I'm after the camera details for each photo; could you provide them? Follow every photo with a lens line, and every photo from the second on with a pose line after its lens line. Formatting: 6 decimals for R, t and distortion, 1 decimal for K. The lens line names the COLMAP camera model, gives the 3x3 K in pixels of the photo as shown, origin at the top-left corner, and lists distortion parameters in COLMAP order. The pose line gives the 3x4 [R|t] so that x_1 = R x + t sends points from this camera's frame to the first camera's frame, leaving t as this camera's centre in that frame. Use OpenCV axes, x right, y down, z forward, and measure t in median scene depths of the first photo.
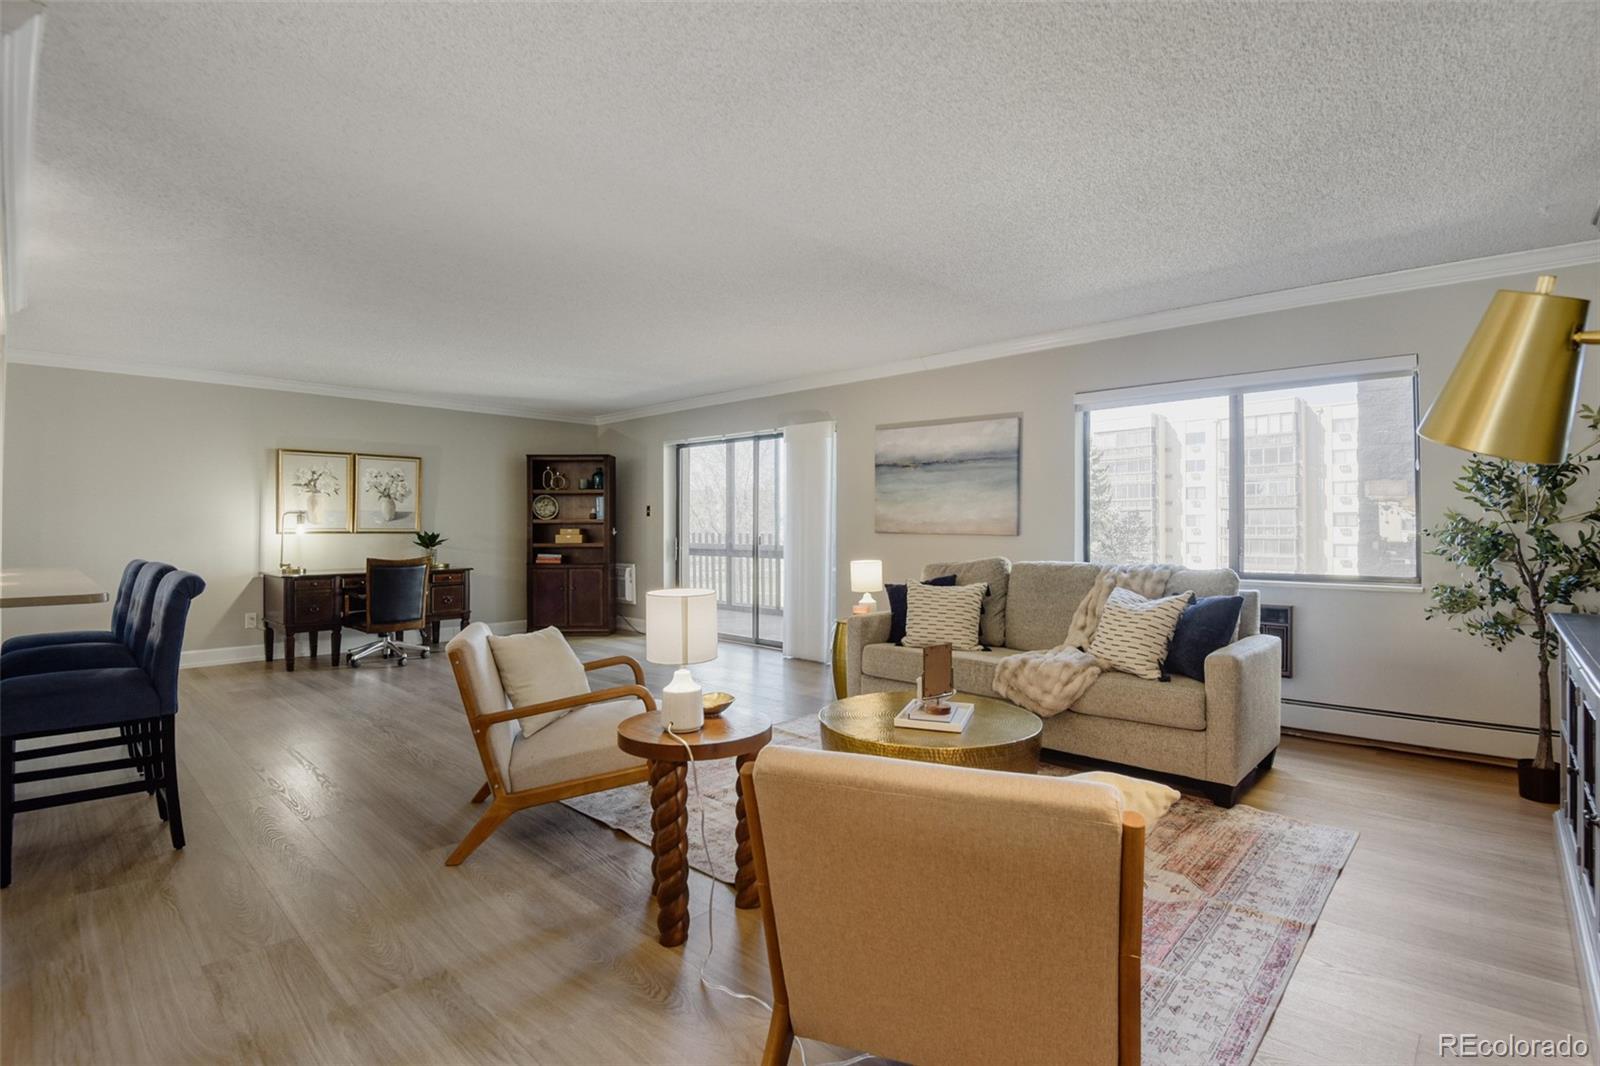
lens RADIAL K [[725.0, 0, 793.7], [0, 725.0, 527.8], [0, 0, 1]] dist [0.001437, -0.009309]
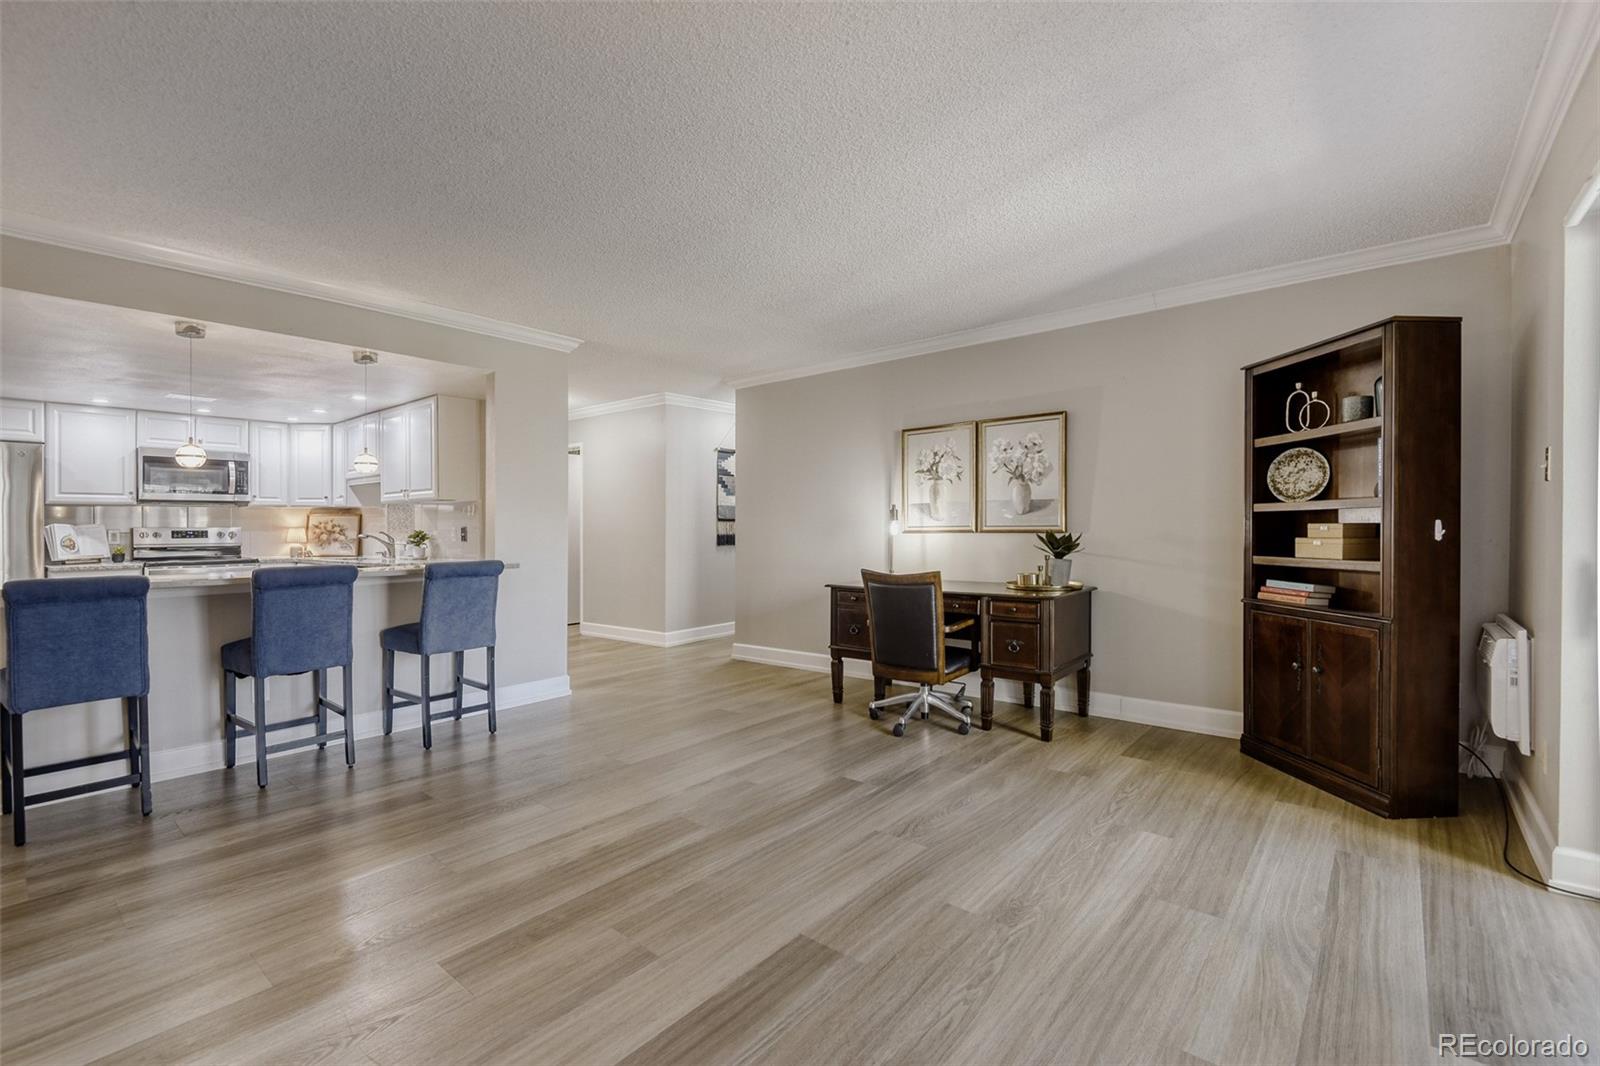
lens RADIAL K [[706.3, 0, 799.2], [0, 706.3, 526.8], [0, 0, 1]] dist [0.018424, -0.014784]
pose [[0.034449, -0.000387, -0.999406, 0.090835], [0.007663, 0.999971, -0.000123, 0.000791], [0.999377, -0.007654, 0.034451, 0.835622]]
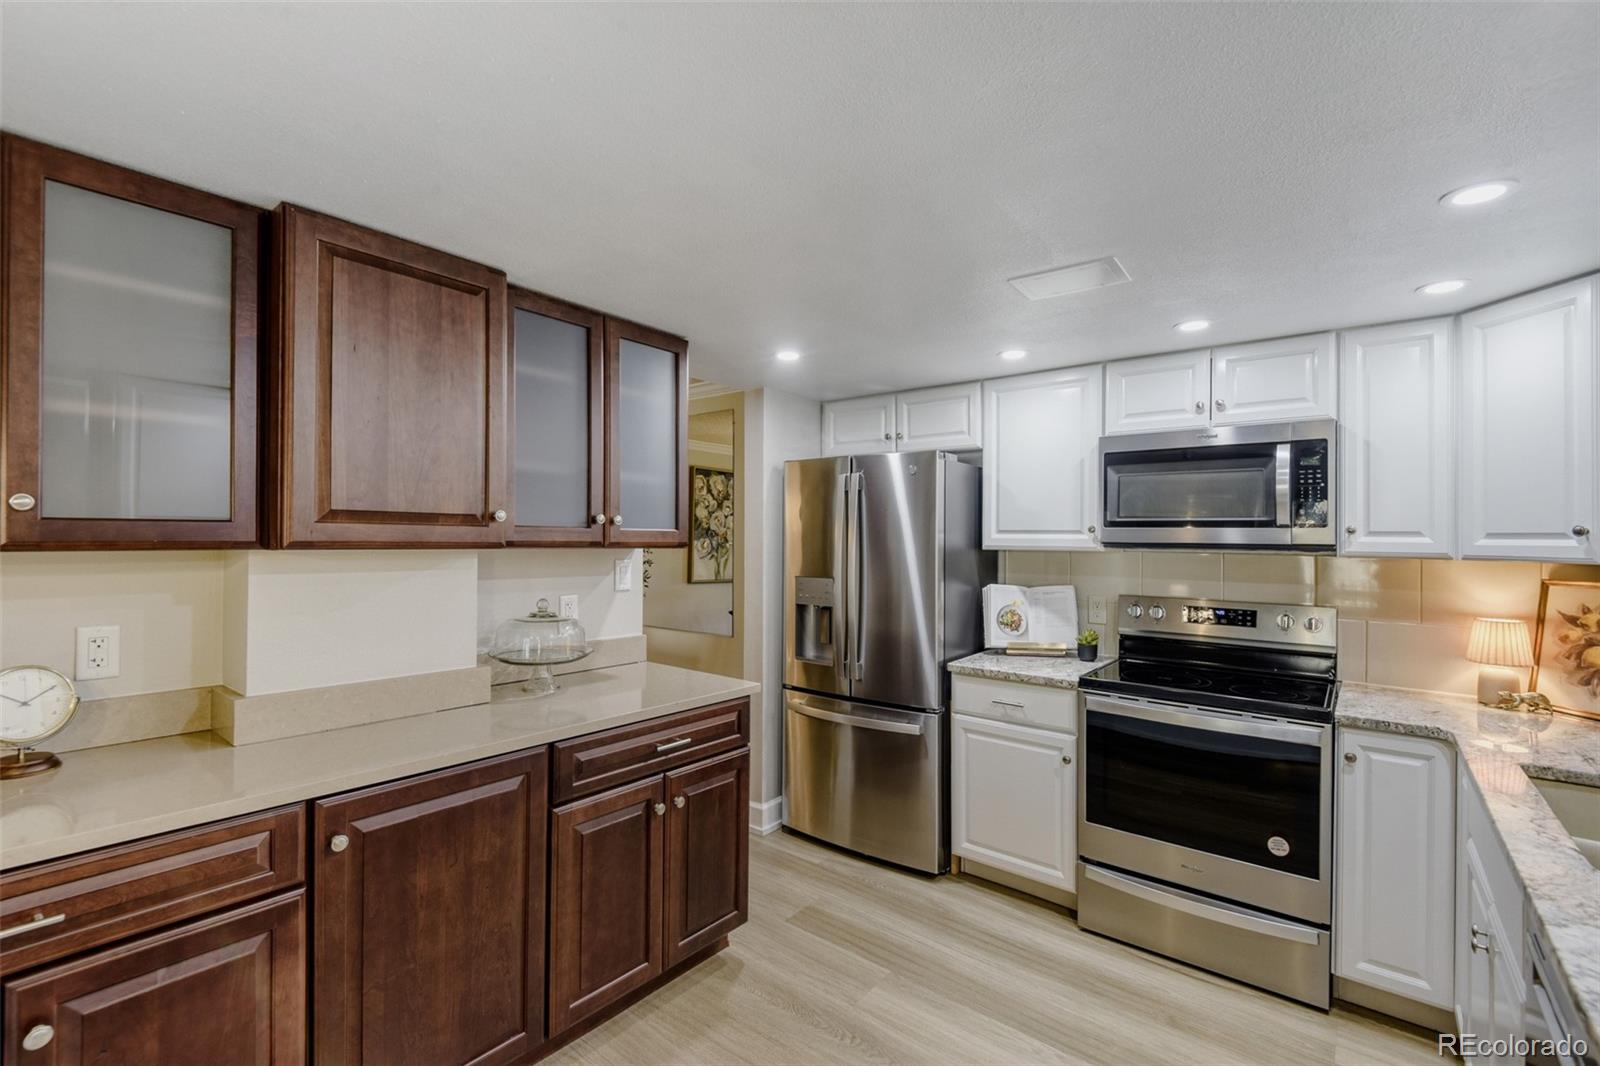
lens RADIAL K [[706.3, 0, 799.2], [0, 706.3, 526.8], [0, 0, 1]] dist [0.018424, -0.014784]
pose [[-0.998518, -0.011645, -0.053156, -0.622382], [-0.010800, 0.999811, -0.016144, -0.040946], [0.053334, -0.015546, -0.998456, 0.461685]]
